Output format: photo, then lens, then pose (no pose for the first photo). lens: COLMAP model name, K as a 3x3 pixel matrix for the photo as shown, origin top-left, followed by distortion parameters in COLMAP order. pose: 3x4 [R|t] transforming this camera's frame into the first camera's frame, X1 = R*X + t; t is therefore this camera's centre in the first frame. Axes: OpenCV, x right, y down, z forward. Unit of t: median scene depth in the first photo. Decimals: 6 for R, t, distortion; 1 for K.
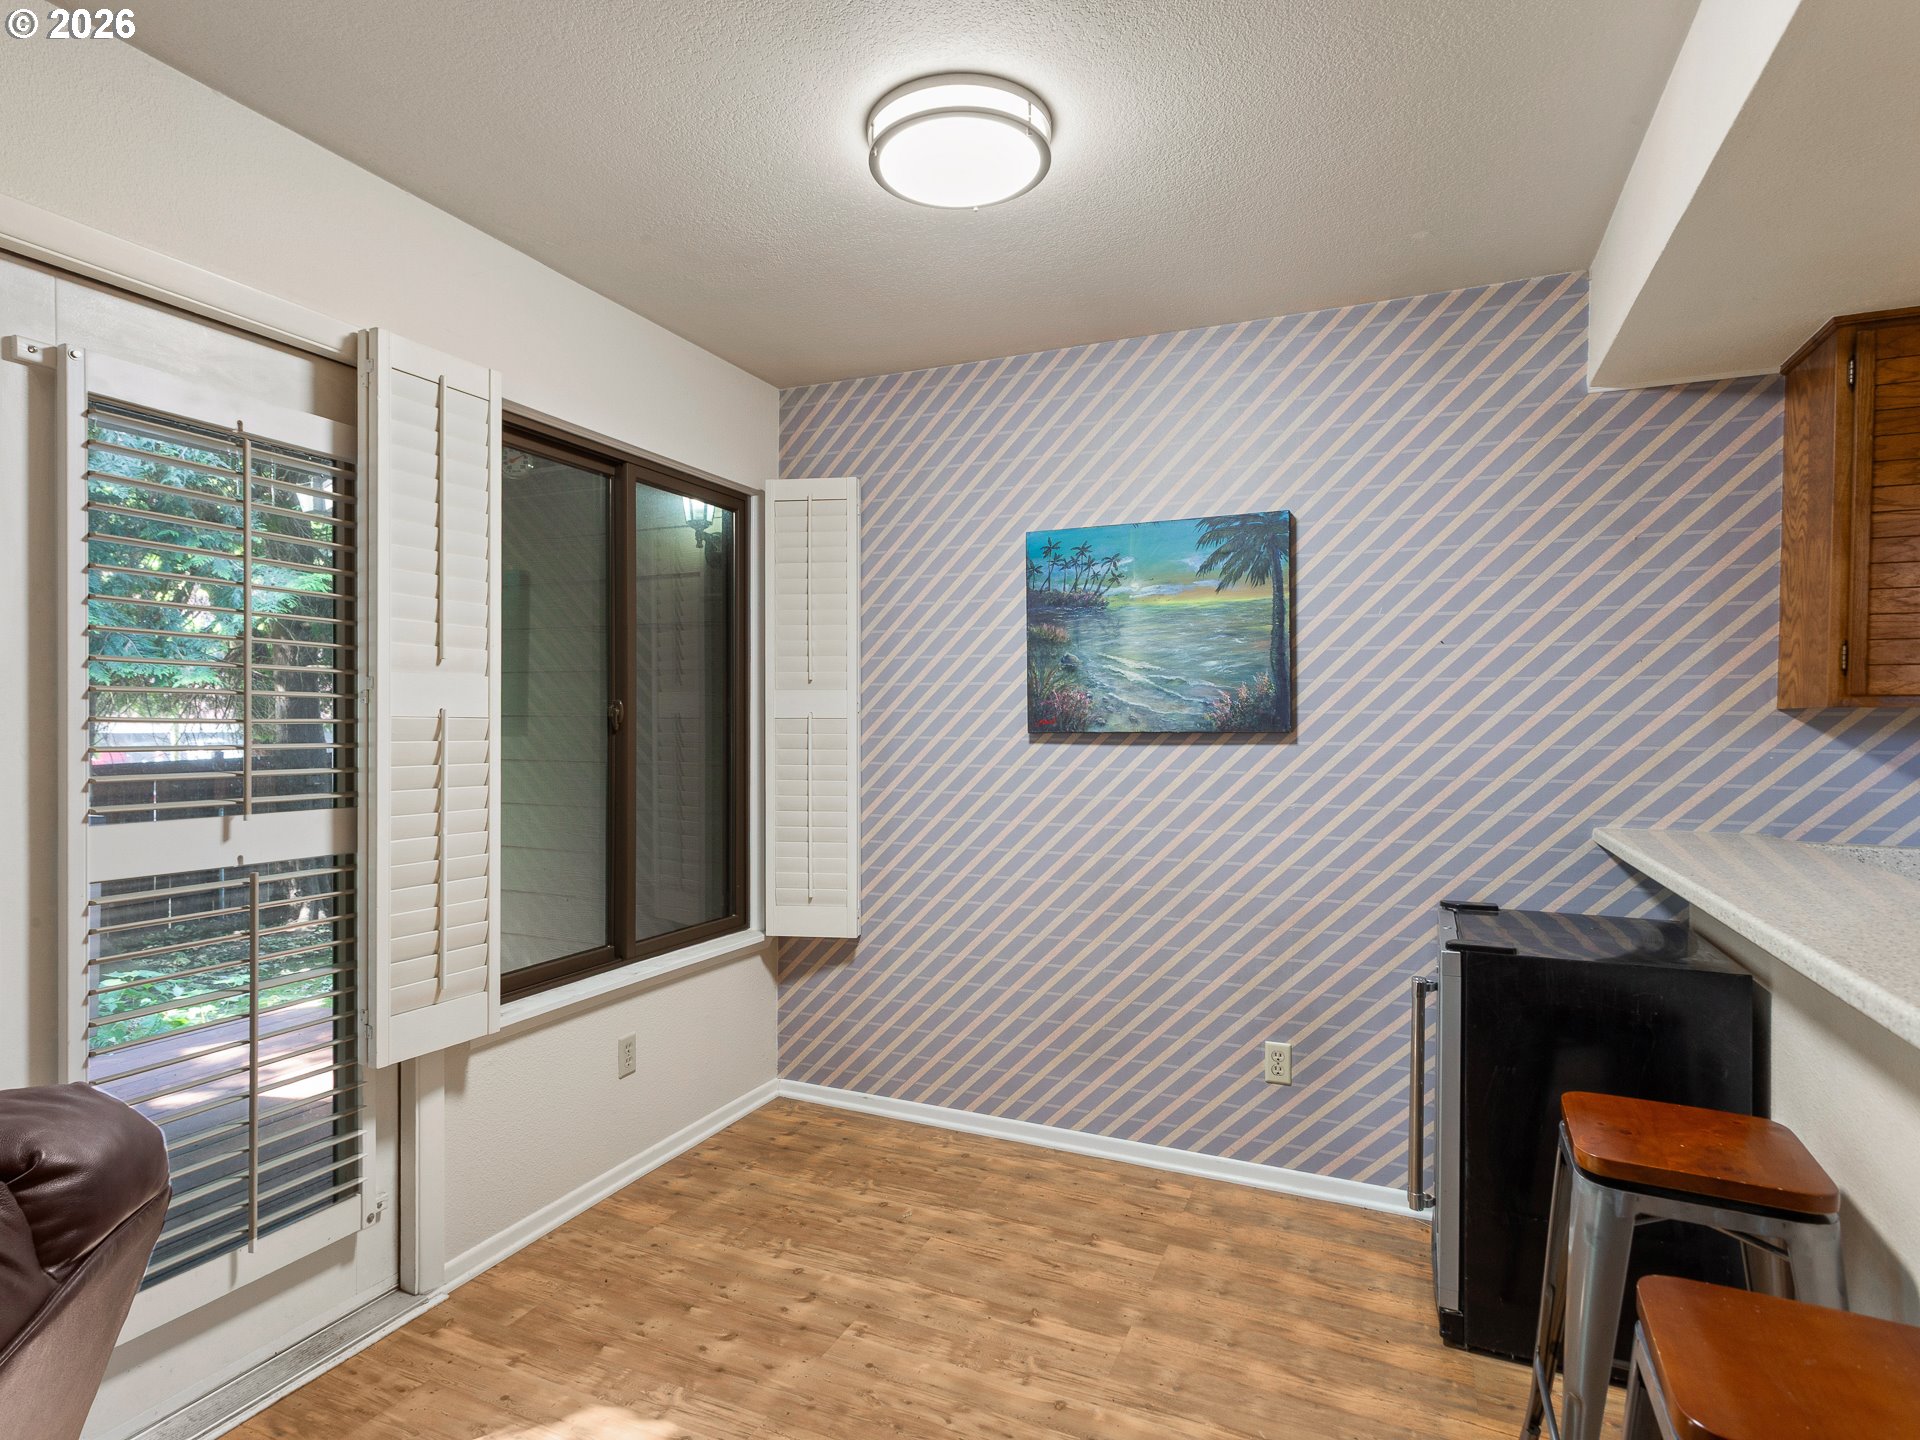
lens RADIAL K [[1032.1, 0, 937.9], [0, 1032.1, 740.3], [0, 0, 1]] dist [-0.001600, 0.006120]
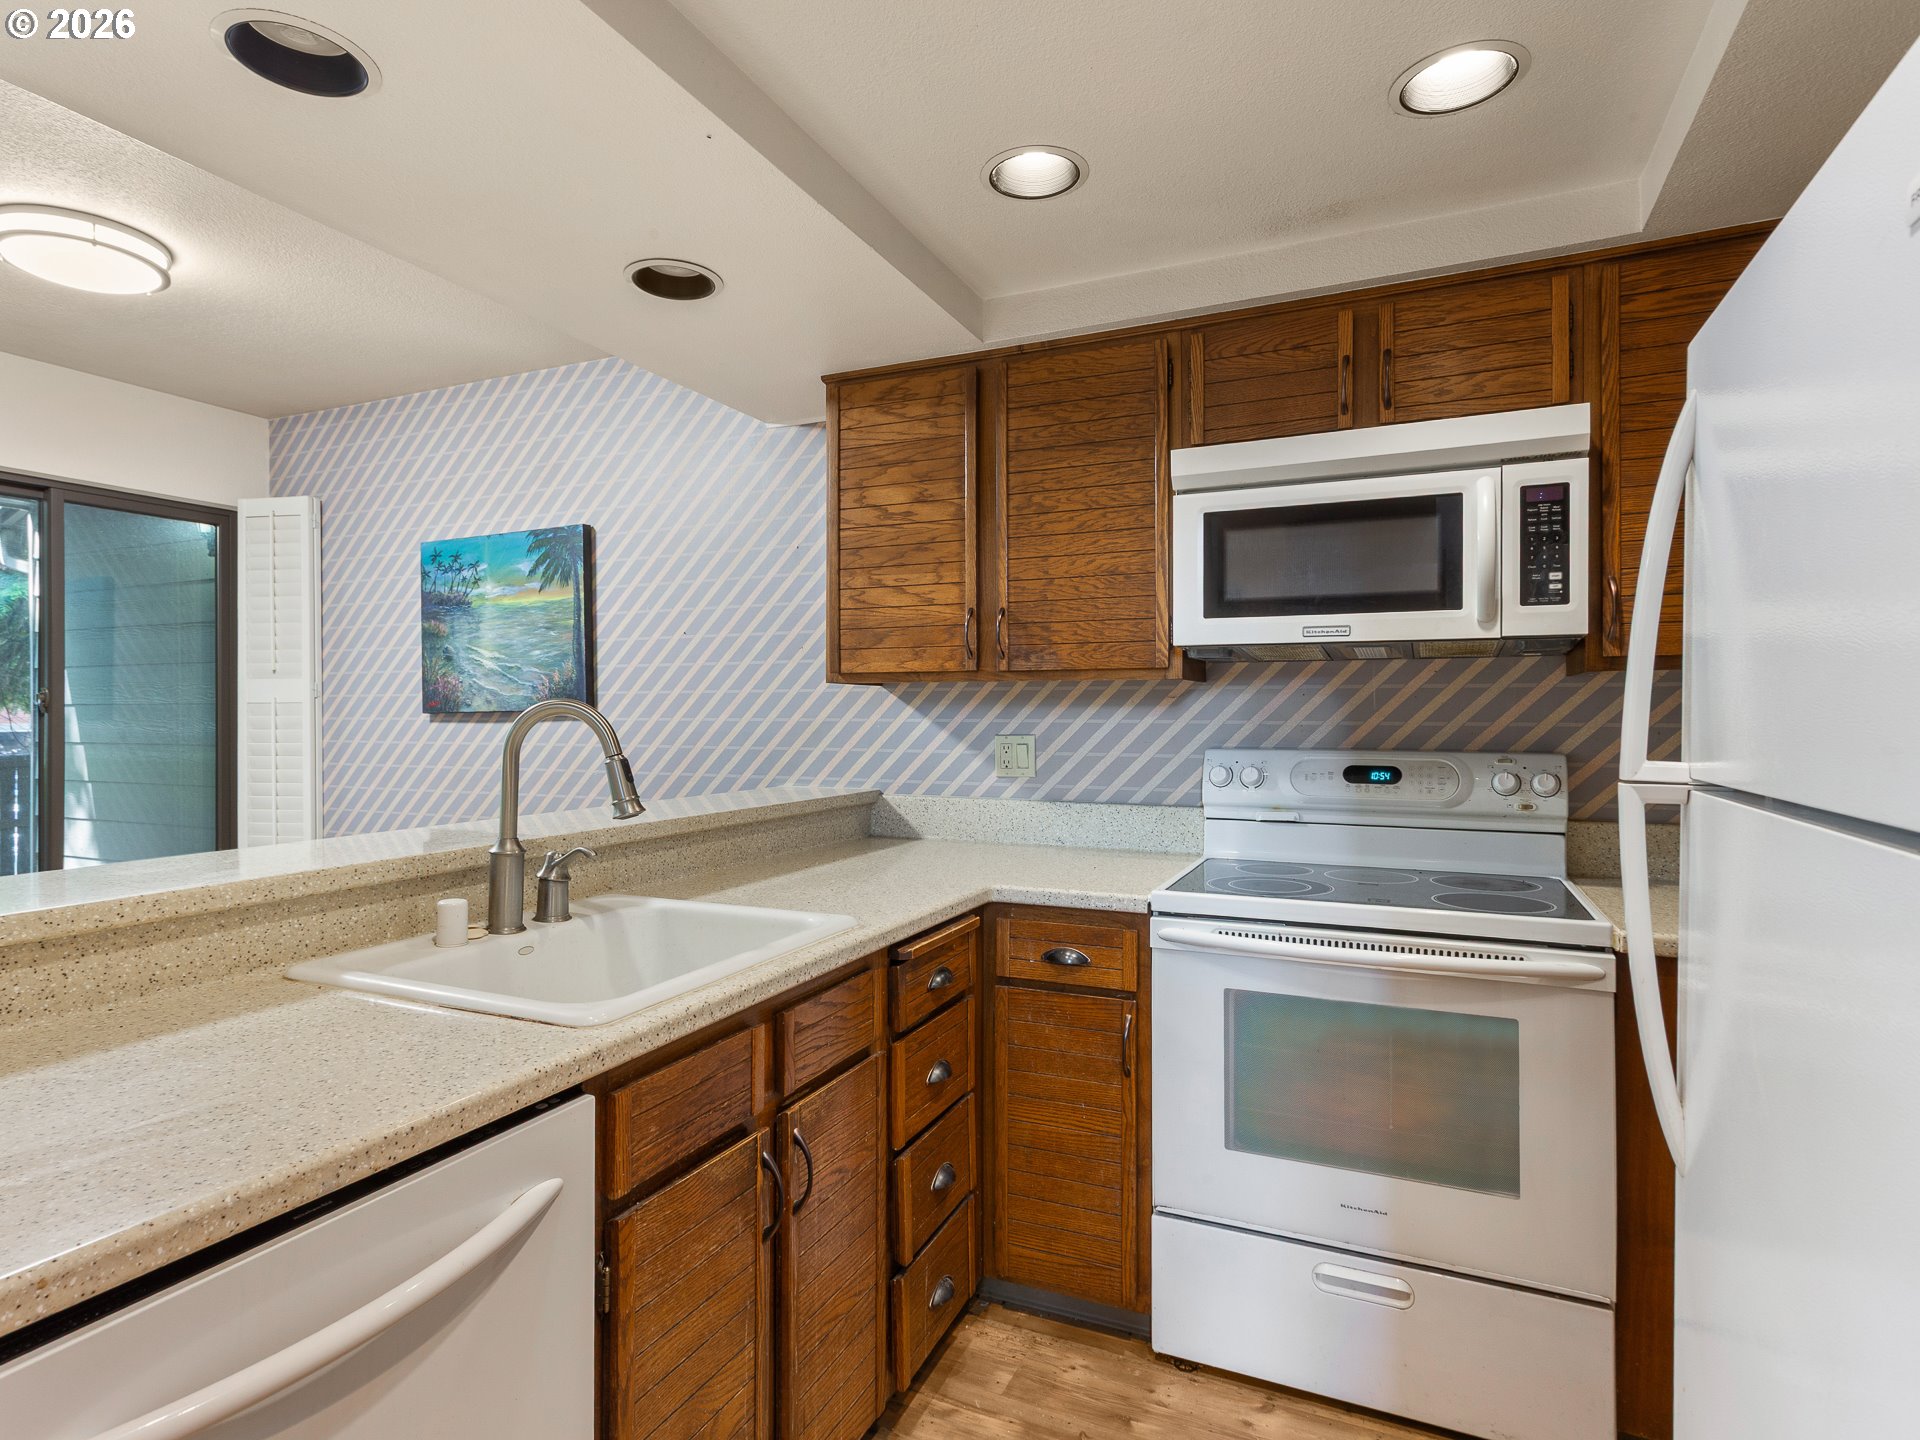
lens RADIAL K [[1032.1, 0, 945.6], [0, 1032.1, 706.6], [0, 0, 1]] dist [-0.001600, 0.006120]
pose [[0.999964, -0.008401, -0.001172, 0.714461], [0.008371, 0.999674, -0.024137, 0.019392], [0.001375, 0.024126, 0.999708, -0.178184]]
